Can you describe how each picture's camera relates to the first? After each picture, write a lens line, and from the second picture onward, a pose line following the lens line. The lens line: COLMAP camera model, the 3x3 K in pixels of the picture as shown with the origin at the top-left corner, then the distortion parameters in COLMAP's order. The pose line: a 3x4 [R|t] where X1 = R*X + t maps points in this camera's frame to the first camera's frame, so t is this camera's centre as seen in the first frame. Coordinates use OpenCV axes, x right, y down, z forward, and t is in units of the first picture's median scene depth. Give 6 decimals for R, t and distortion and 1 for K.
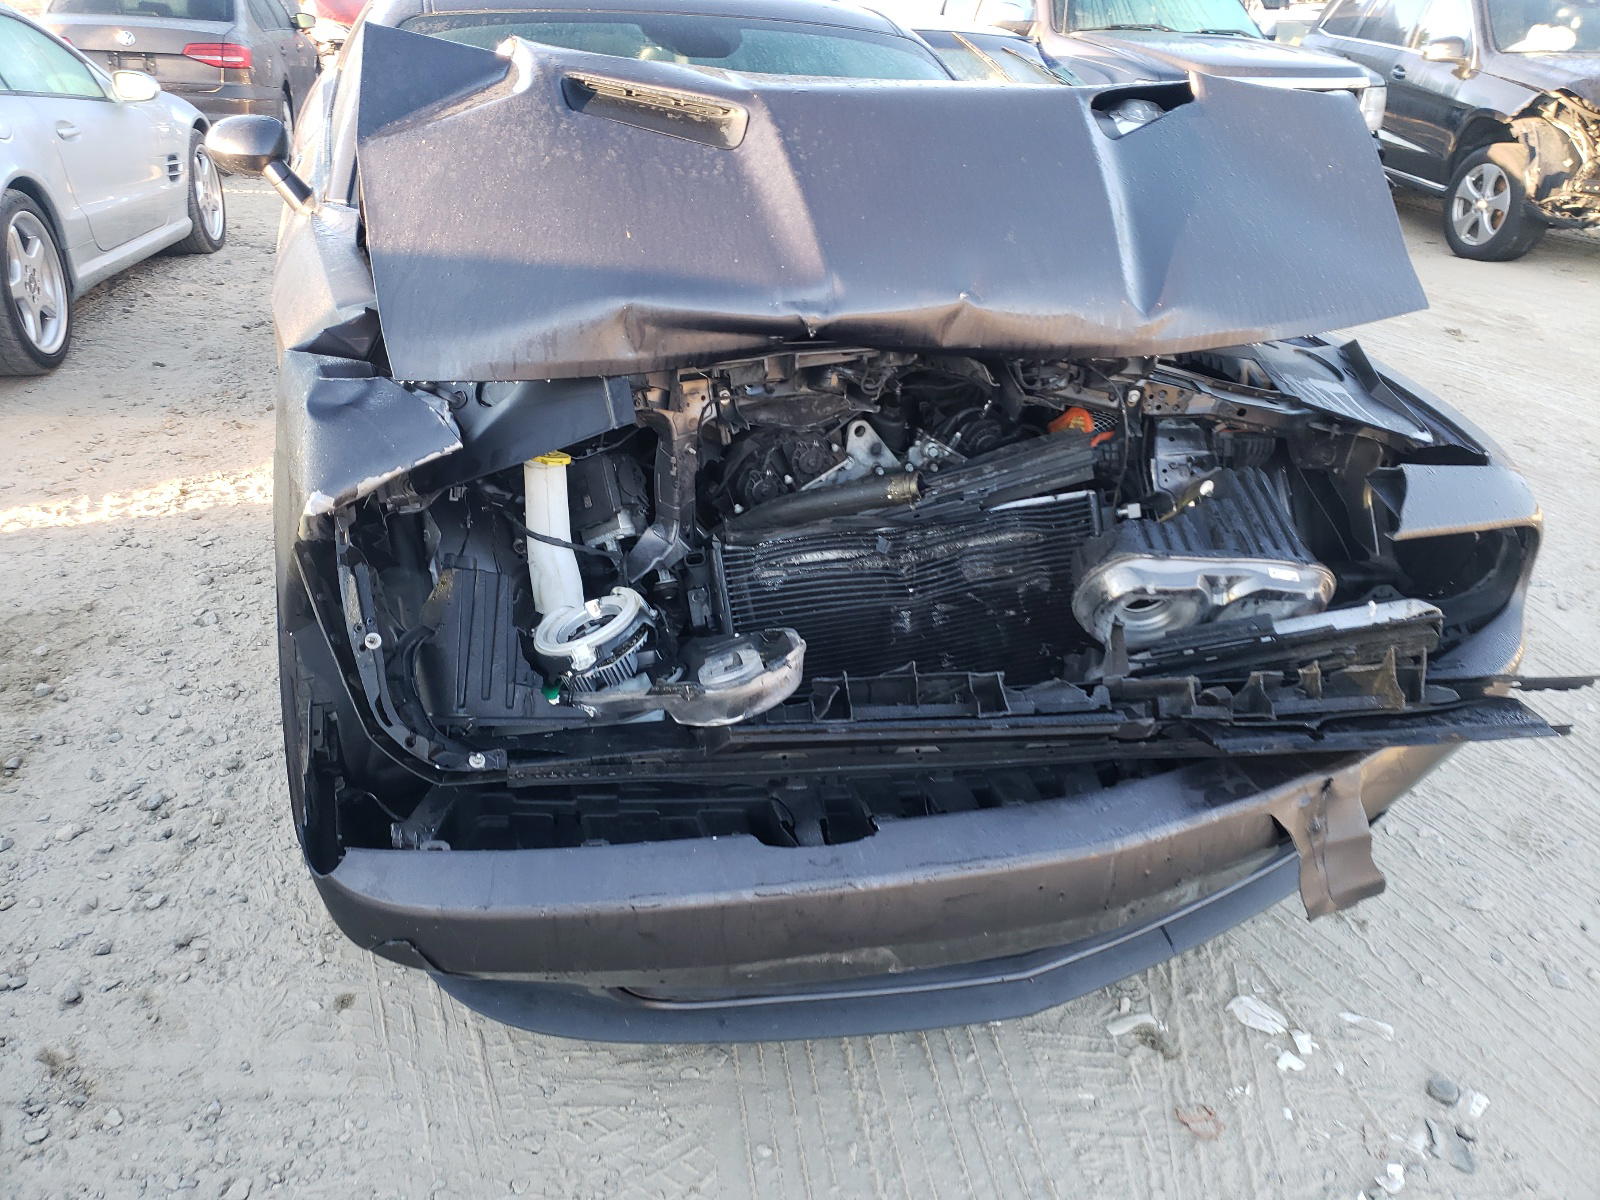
lens RADIAL K [[1221.2, 0, 800.0], [0, 1221.2, 600.0], [0, 0, 1]] dist [0.070343, -0.057016]
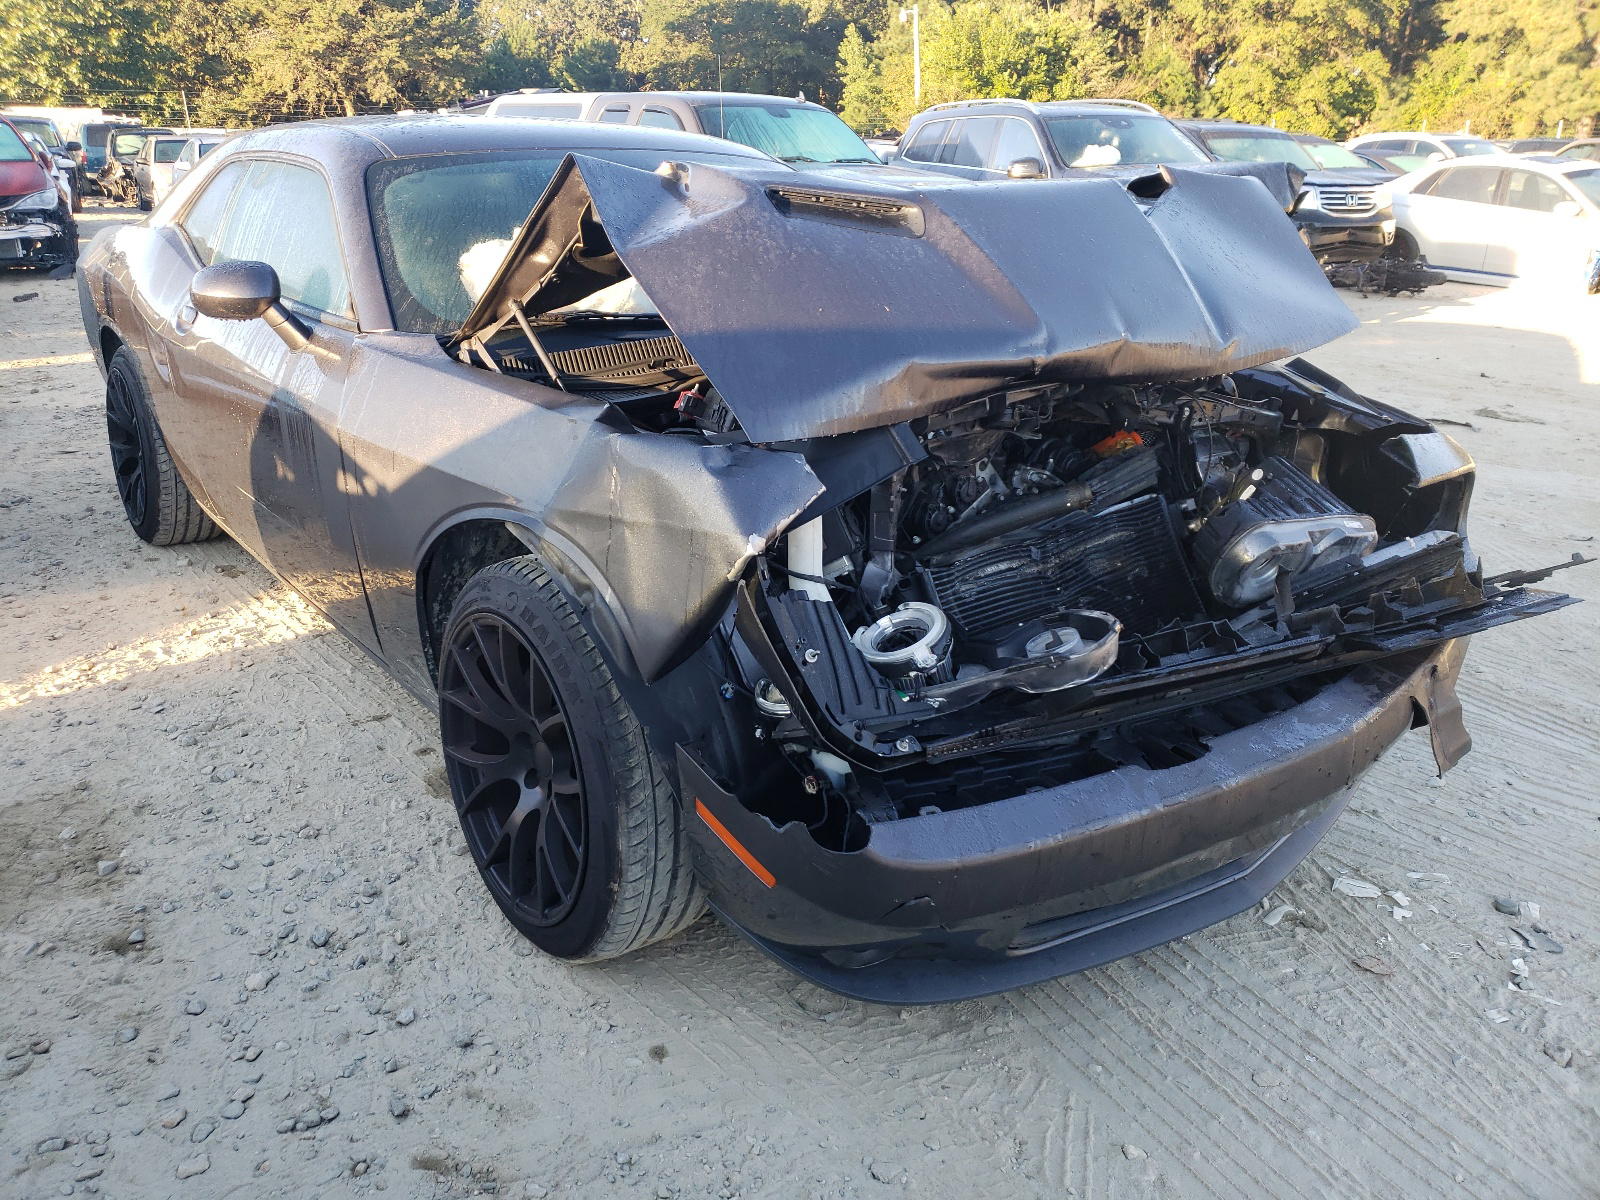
lens RADIAL K [[1221.2, 0, 800.0], [0, 1221.2, 600.0], [0, 0, 1]] dist [0.070343, -0.057016]
pose [[0.946062, -0.146505, 0.288970, -0.515761], [0.173726, 0.982247, -0.070775, 0.045761], [-0.273471, 0.117160, 0.954718, -0.073674]]
